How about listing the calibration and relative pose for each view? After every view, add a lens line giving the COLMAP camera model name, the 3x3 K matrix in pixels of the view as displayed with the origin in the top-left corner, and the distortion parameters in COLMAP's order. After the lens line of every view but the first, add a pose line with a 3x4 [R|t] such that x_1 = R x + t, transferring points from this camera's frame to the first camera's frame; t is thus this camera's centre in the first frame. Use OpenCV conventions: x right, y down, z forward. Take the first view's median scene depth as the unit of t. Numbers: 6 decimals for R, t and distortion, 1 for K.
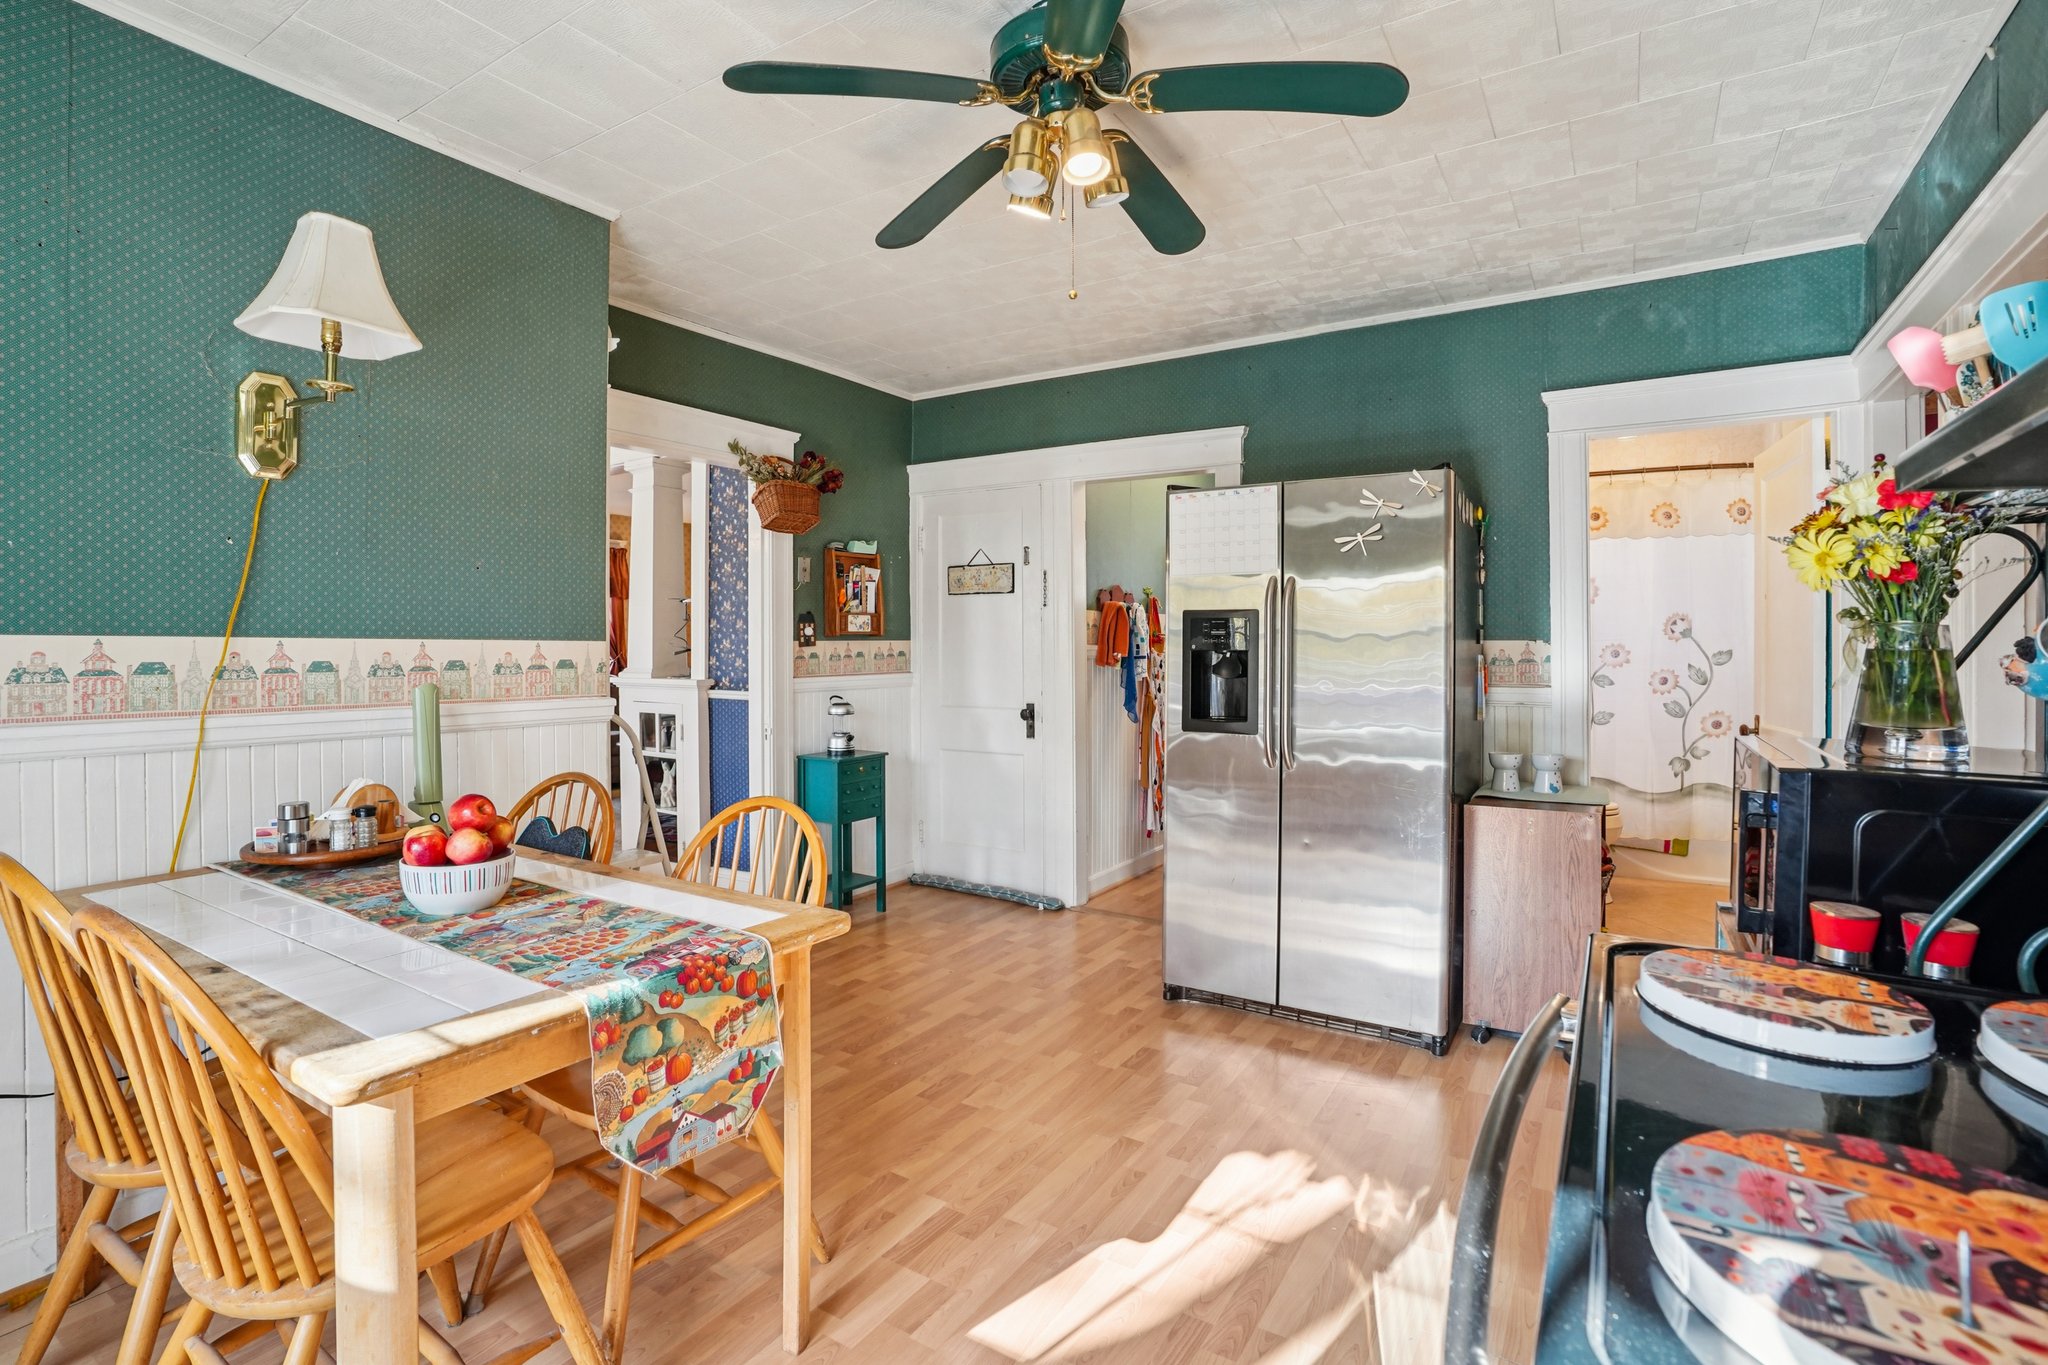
lens RADIAL K [[967.7, 0, 1006.6], [0, 967.7, 641.7], [0, 0, 1]] dist [-0.052091, 0.007707]
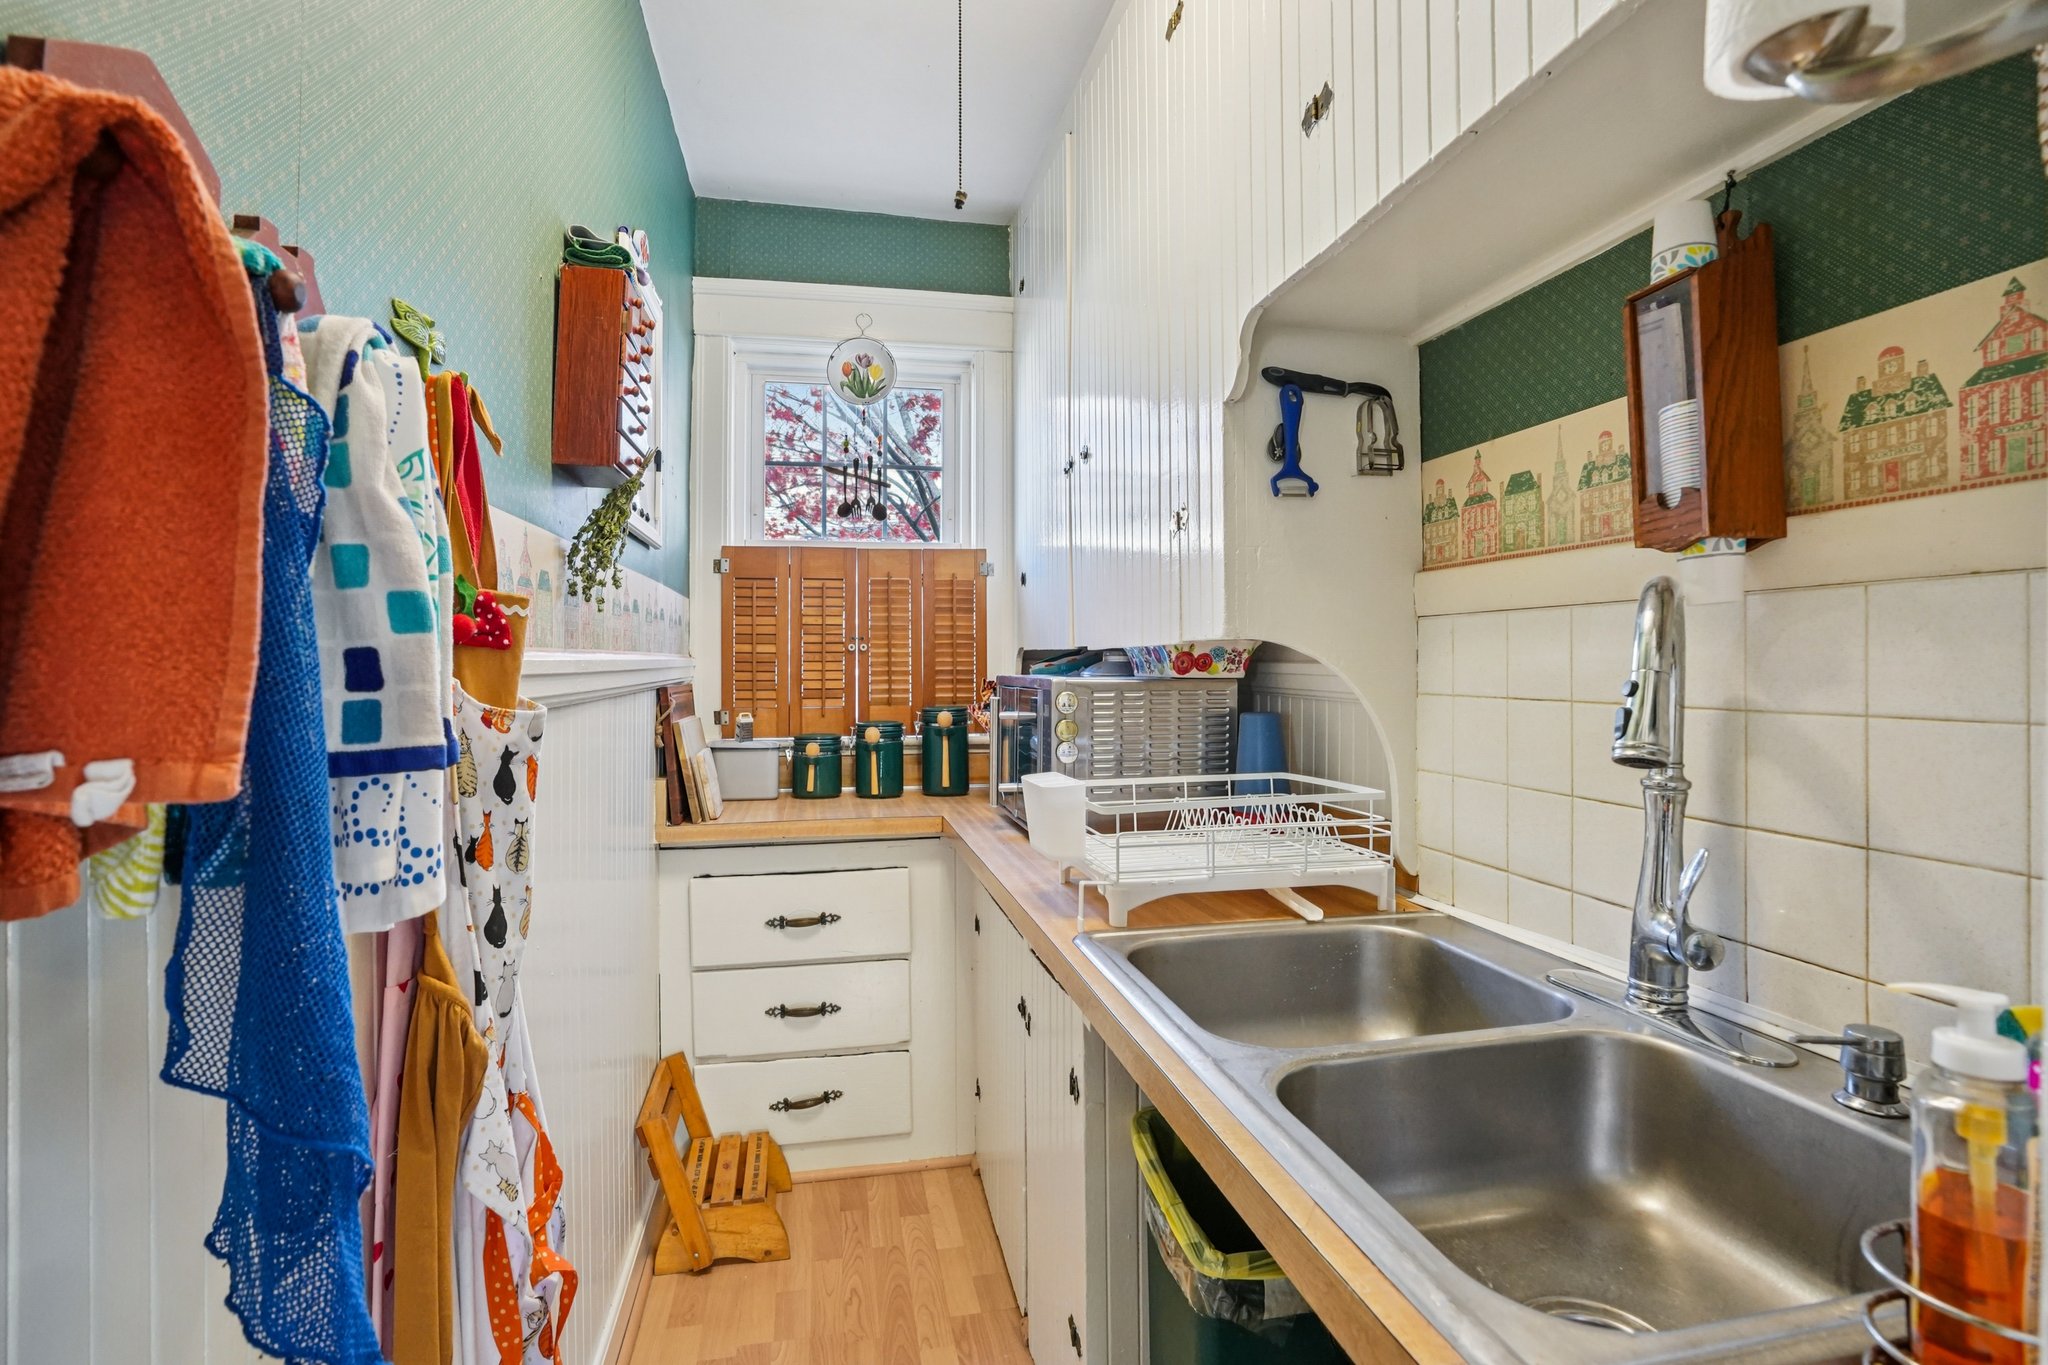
lens RADIAL K [[967.7, 0, 1020.7], [0, 967.7, 671.2], [0, 0, 1]] dist [-0.052091, 0.007707]
pose [[0.700170, -0.005841, 0.713952, 0.172562], [0.001244, 0.999975, 0.006960, 0.007552], [-0.713975, -0.003985, 0.700160, 1.347903]]
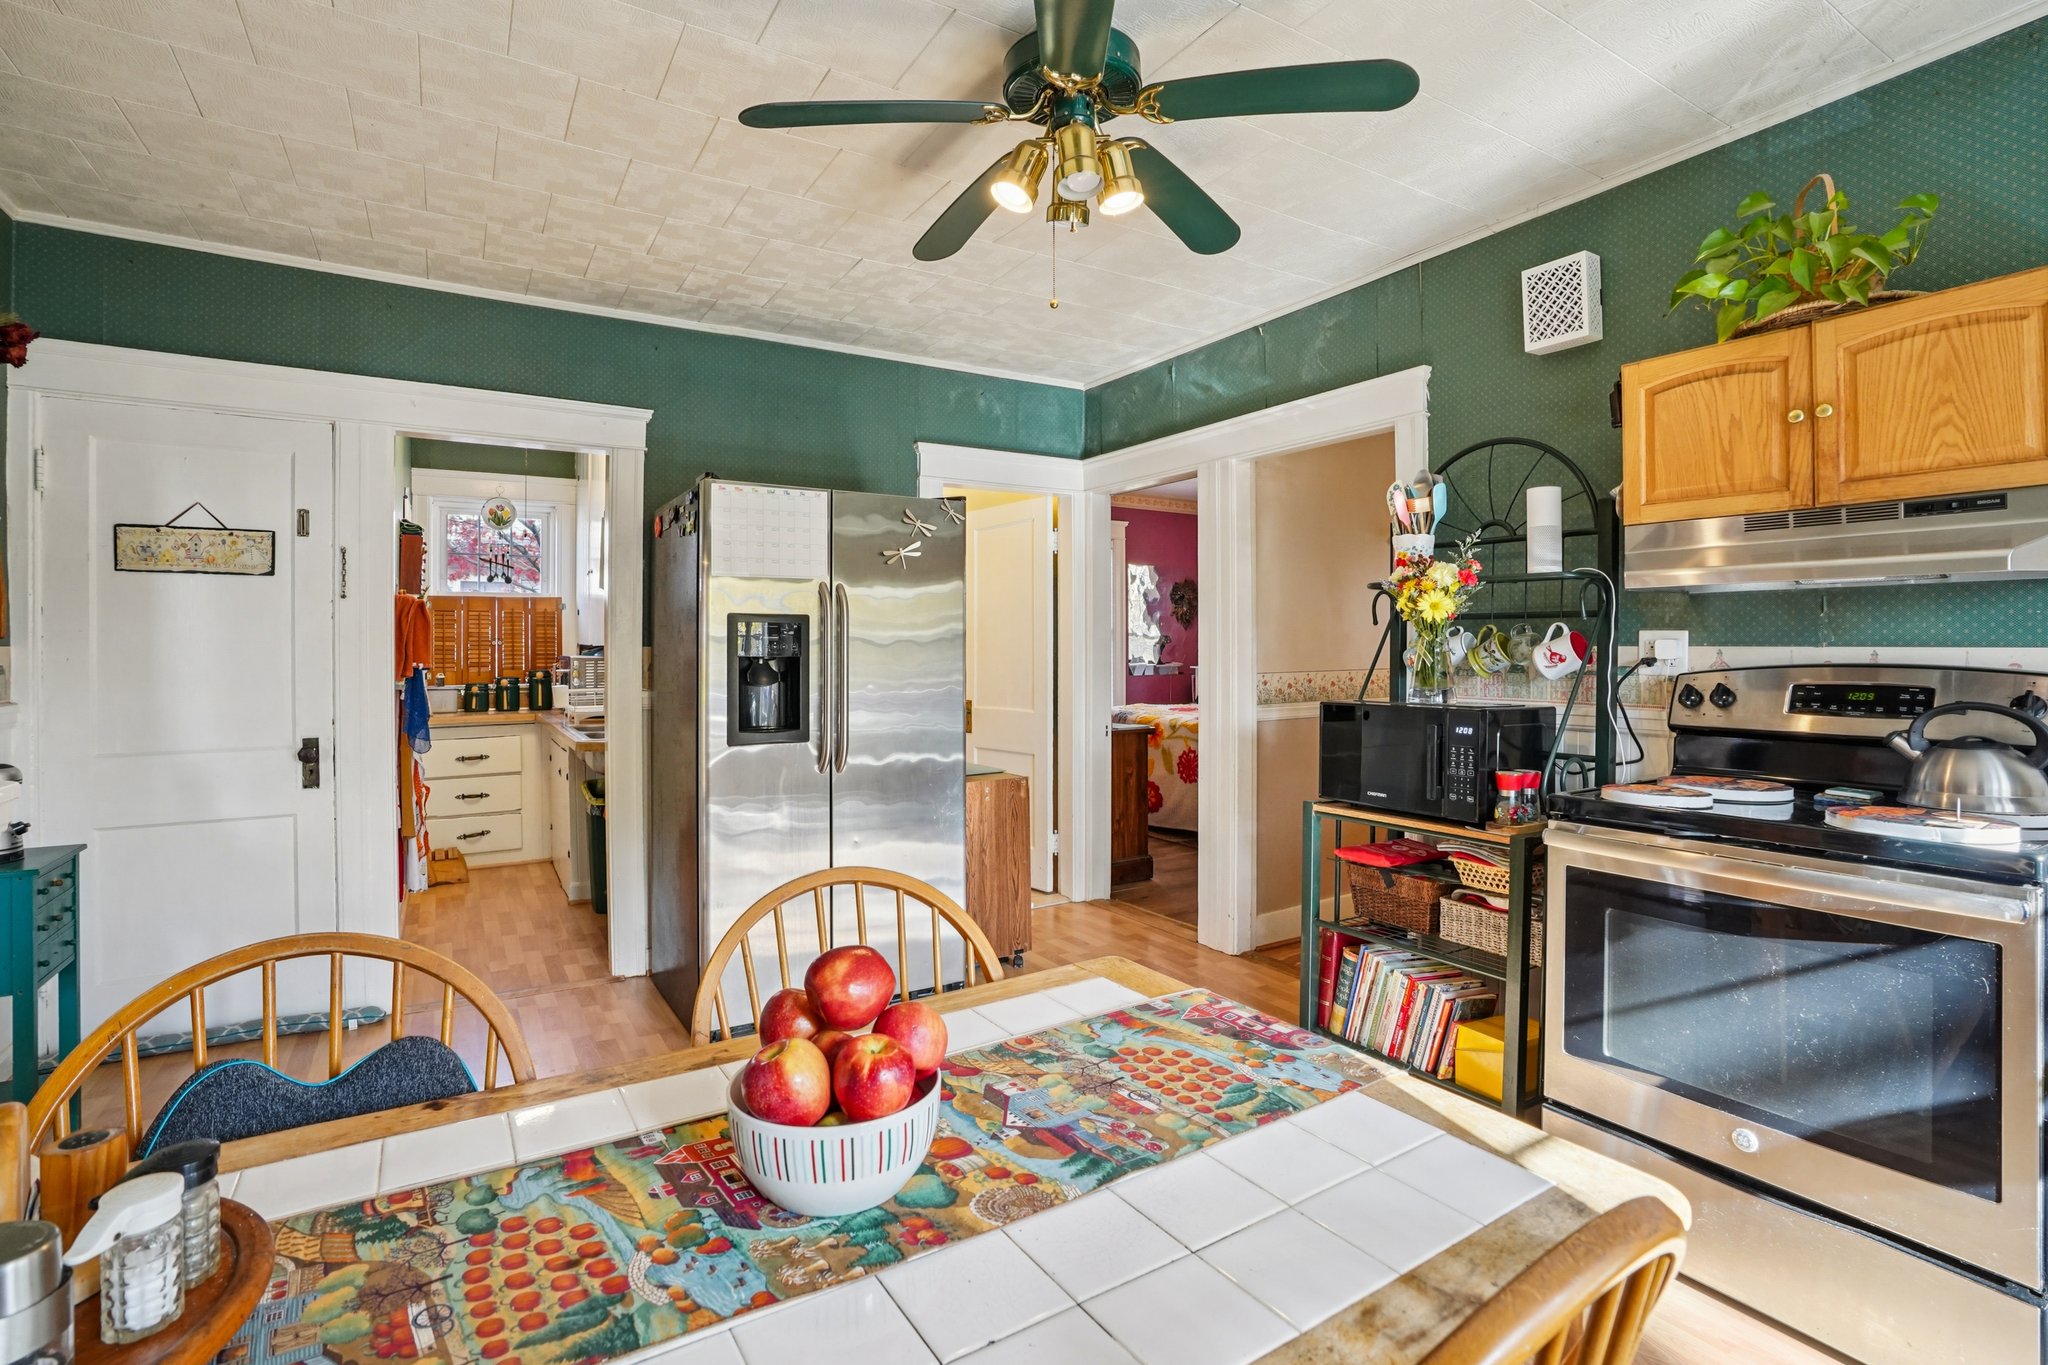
lens RADIAL K [[967.7, 0, 1023.7], [0, 967.7, 650.8], [0, 0, 1]] dist [-0.052091, 0.007707]
pose [[0.422584, -0.005669, 0.906306, -0.536673], [0.001388, 0.999983, 0.005608, -0.001757], [-0.906323, -0.001112, 0.422585, 0.376424]]
